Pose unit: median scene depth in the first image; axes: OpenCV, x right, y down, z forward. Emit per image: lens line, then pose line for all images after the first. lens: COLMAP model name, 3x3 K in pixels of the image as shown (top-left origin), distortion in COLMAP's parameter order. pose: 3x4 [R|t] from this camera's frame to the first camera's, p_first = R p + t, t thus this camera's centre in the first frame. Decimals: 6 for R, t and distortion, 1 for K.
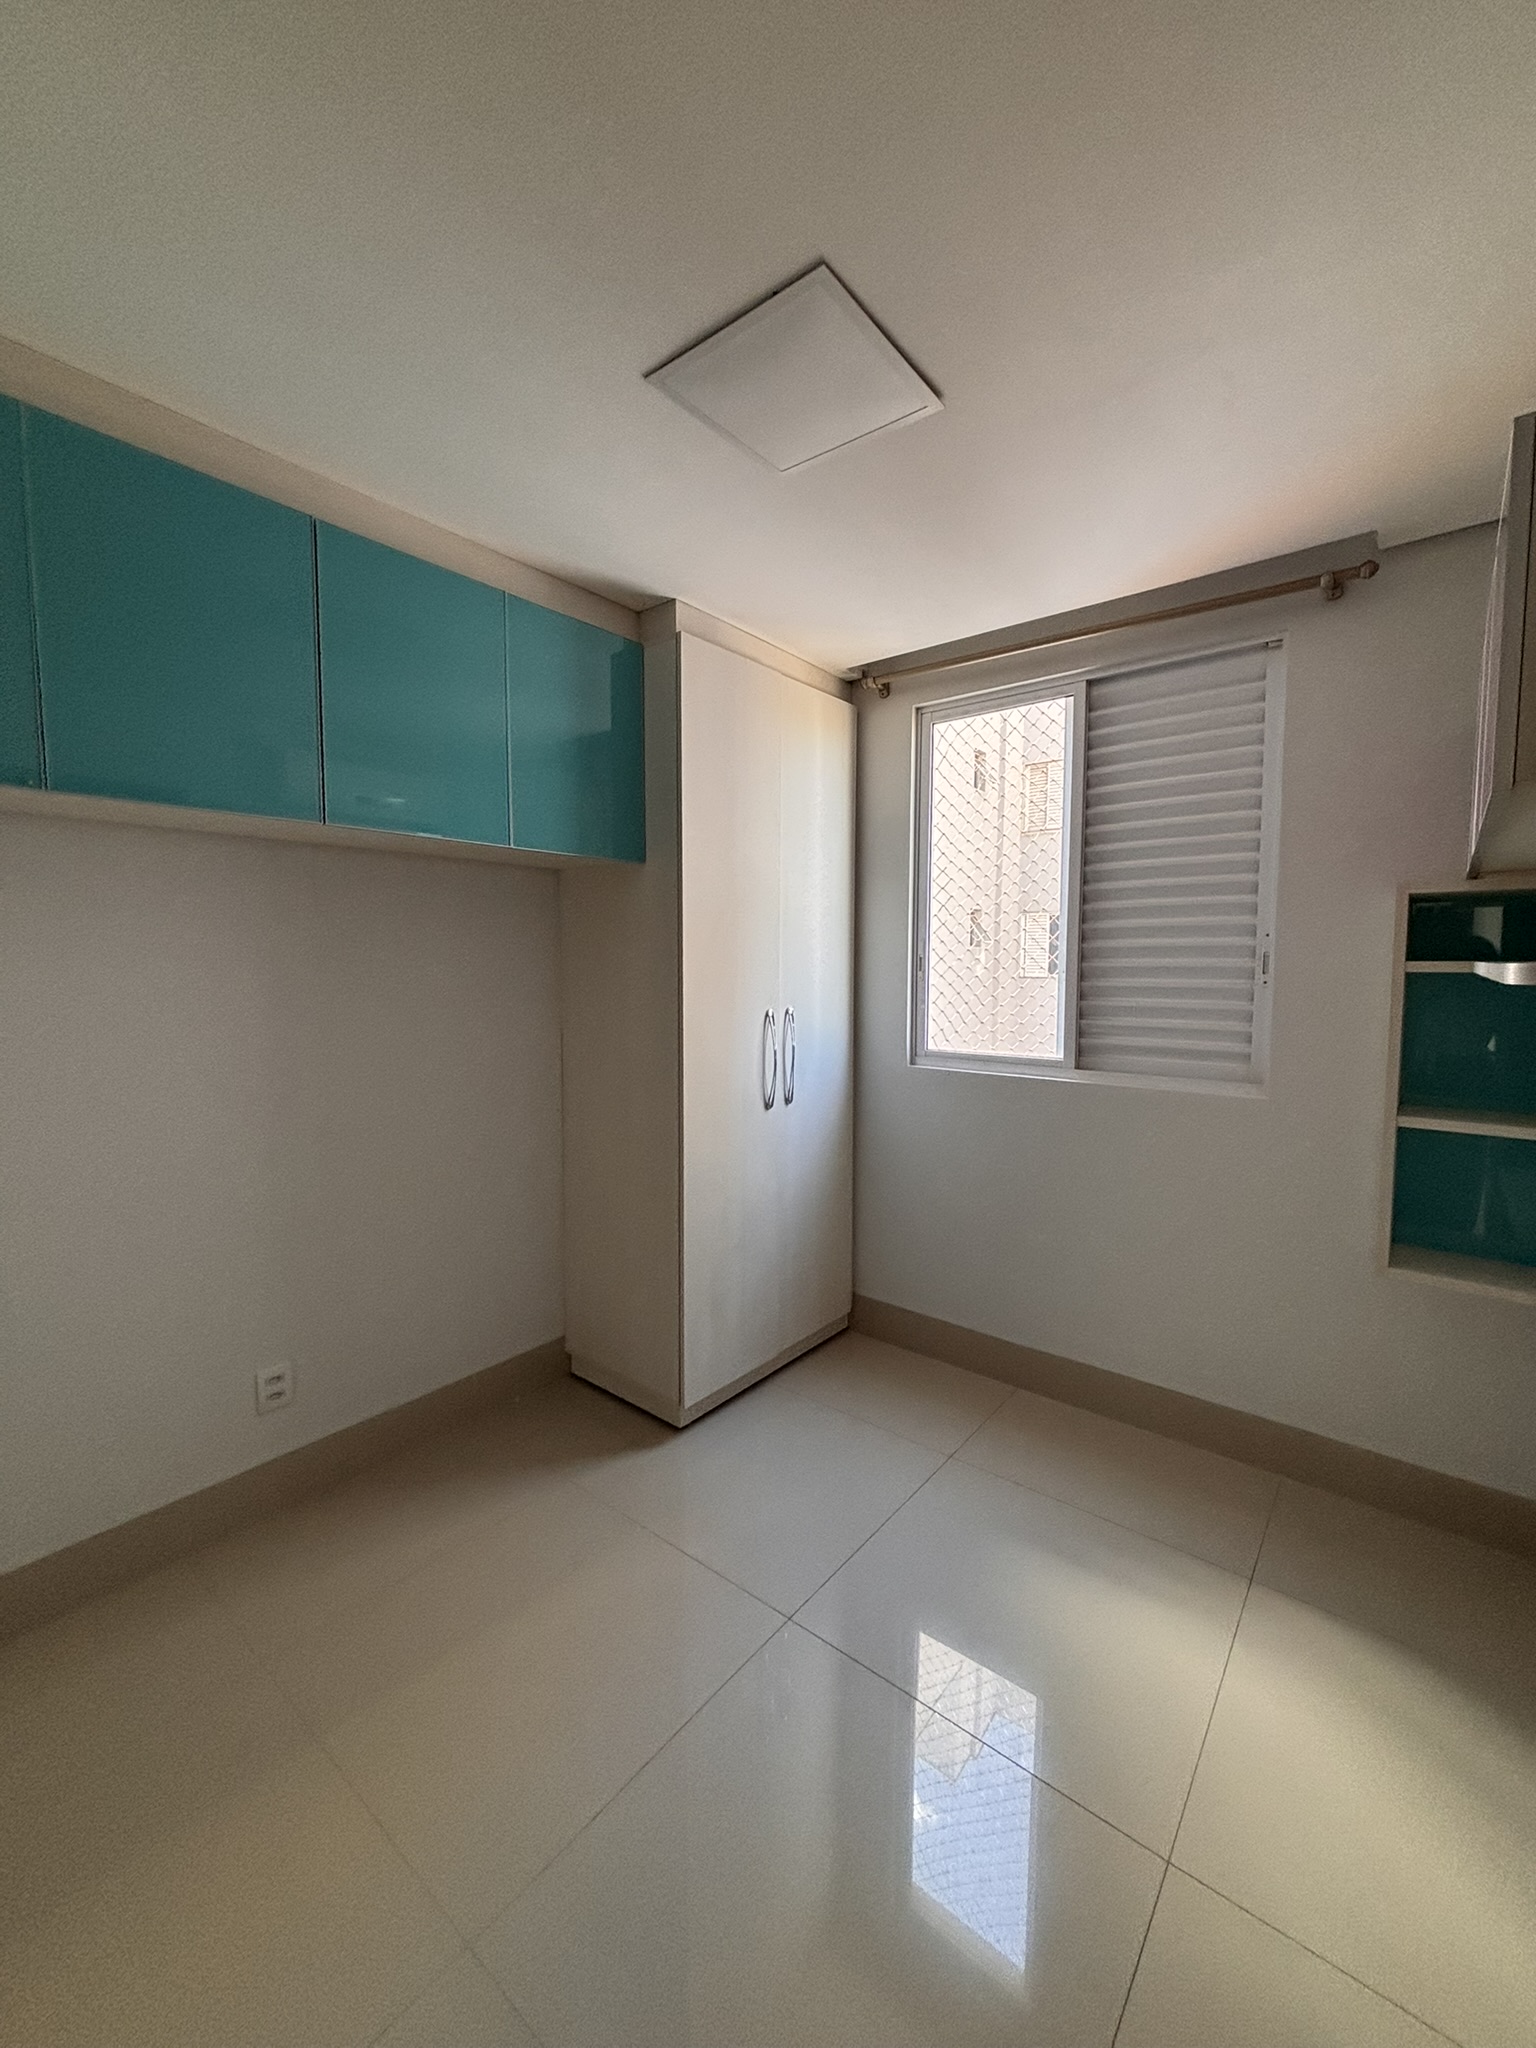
lens RADIAL K [[824.7, 0, 762.8], [0, 824.7, 1031.4], [0, 0, 1]] dist [-0.000931, -0.000720]
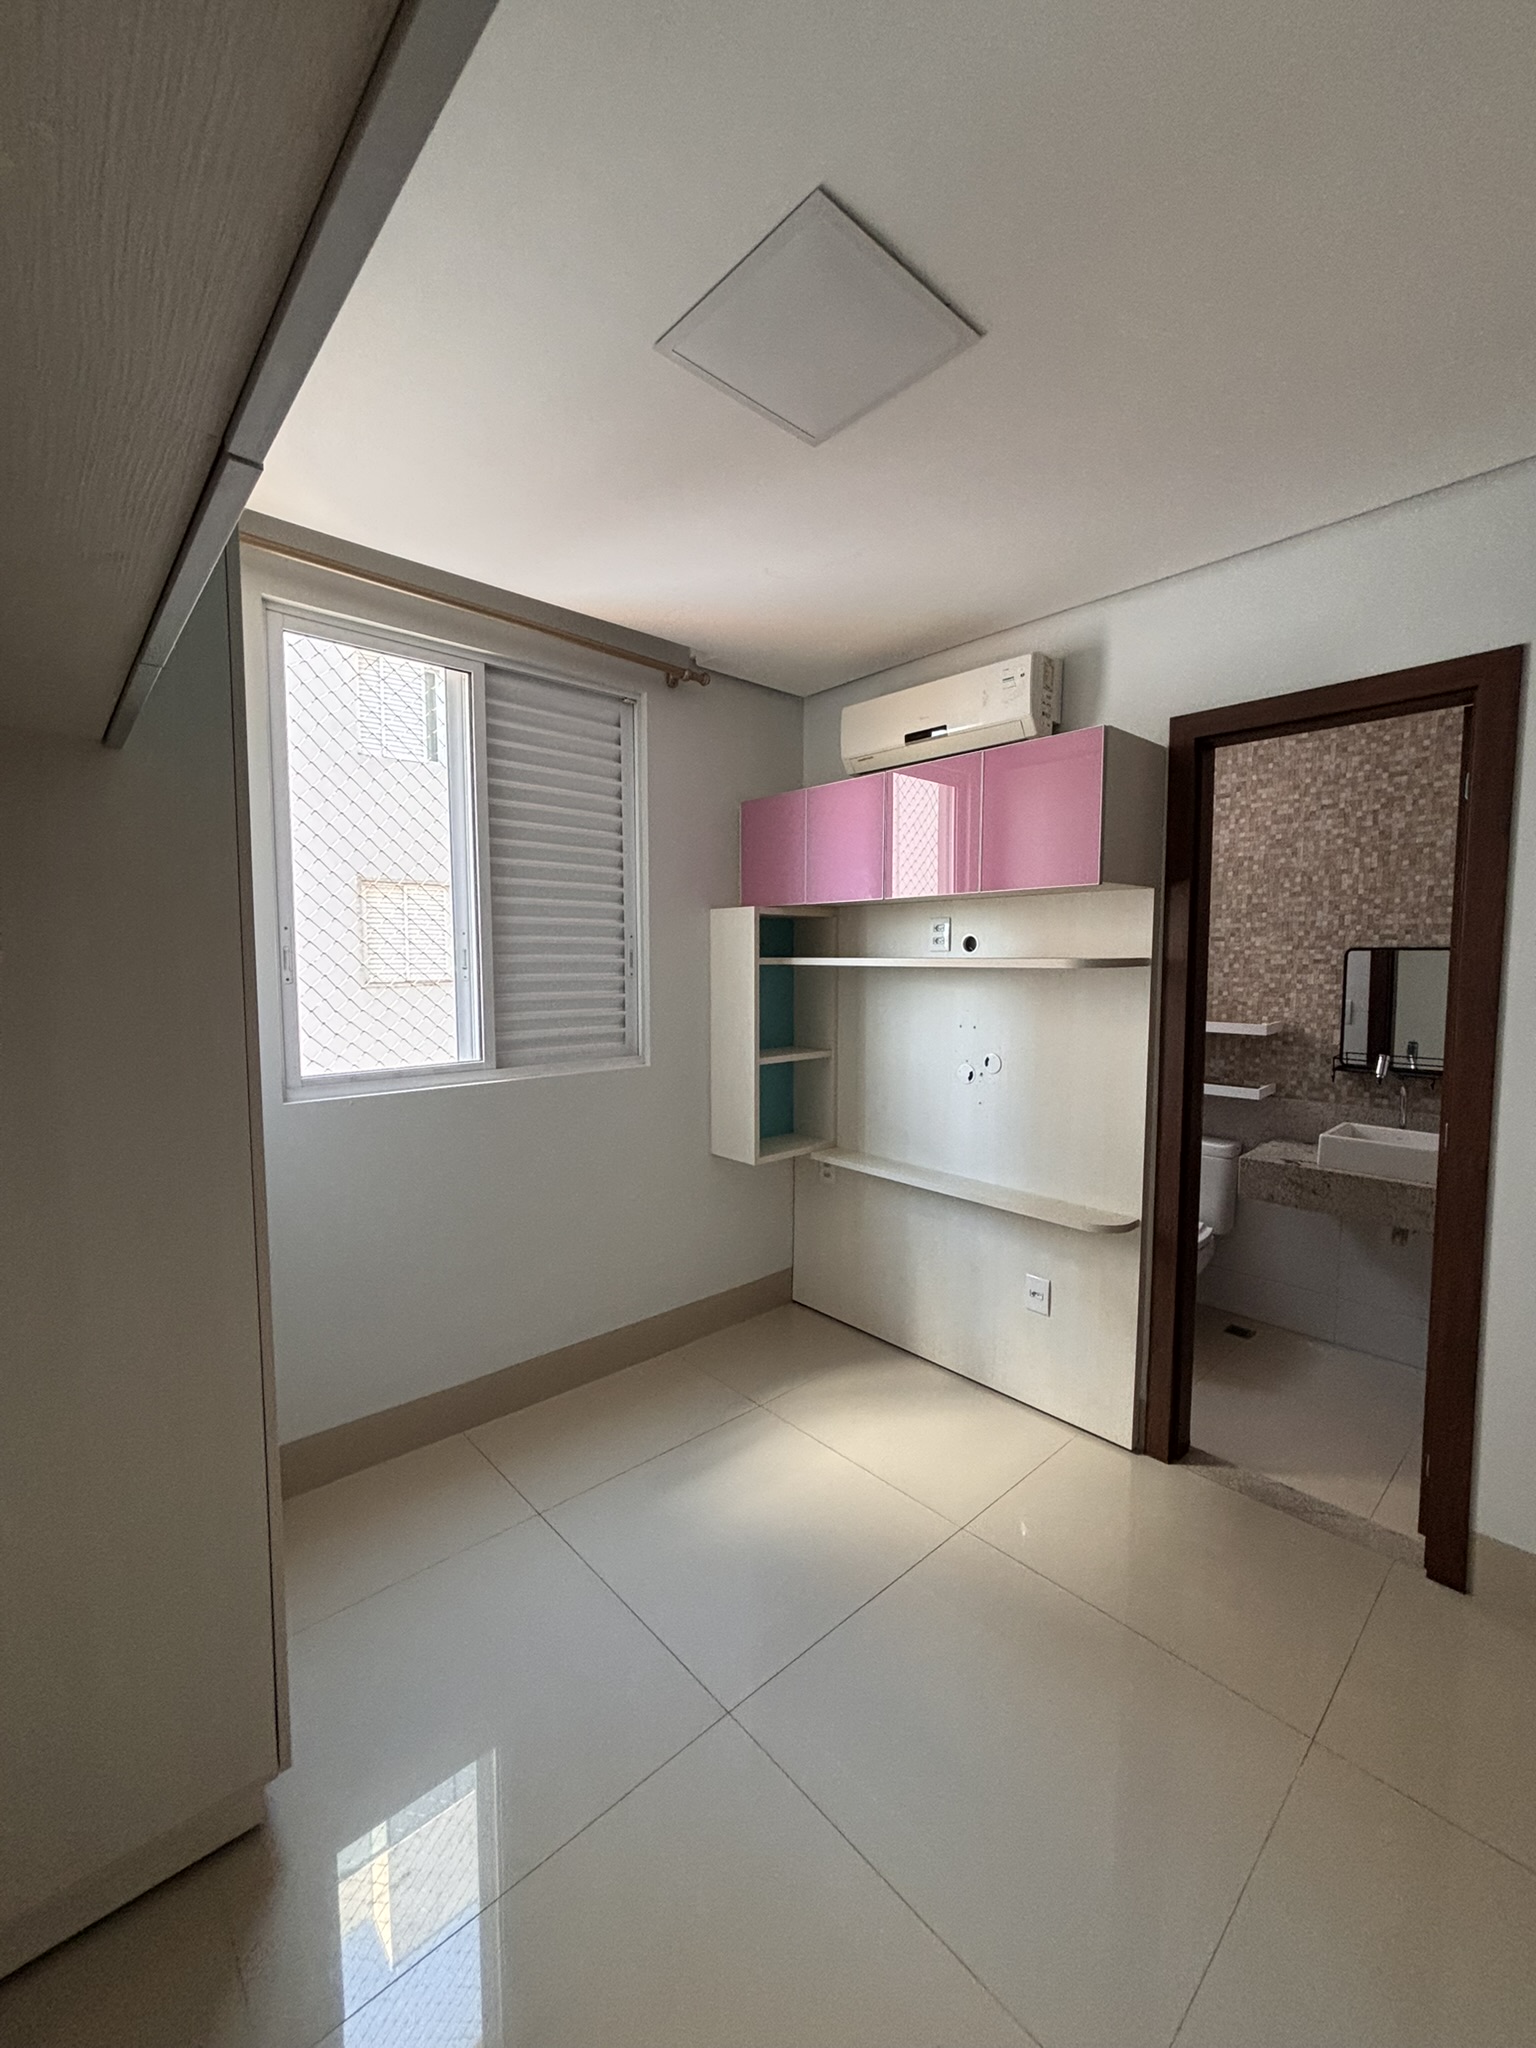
lens RADIAL K [[824.7, 0, 782.9], [0, 824.7, 1026.7], [0, 0, 1]] dist [-0.000931, -0.000720]
pose [[0.158978, -0.084870, 0.983628, -0.530667], [0.081548, 0.994023, 0.072587, -0.048099], [-0.983909, 0.068673, 0.164949, 0.530067]]
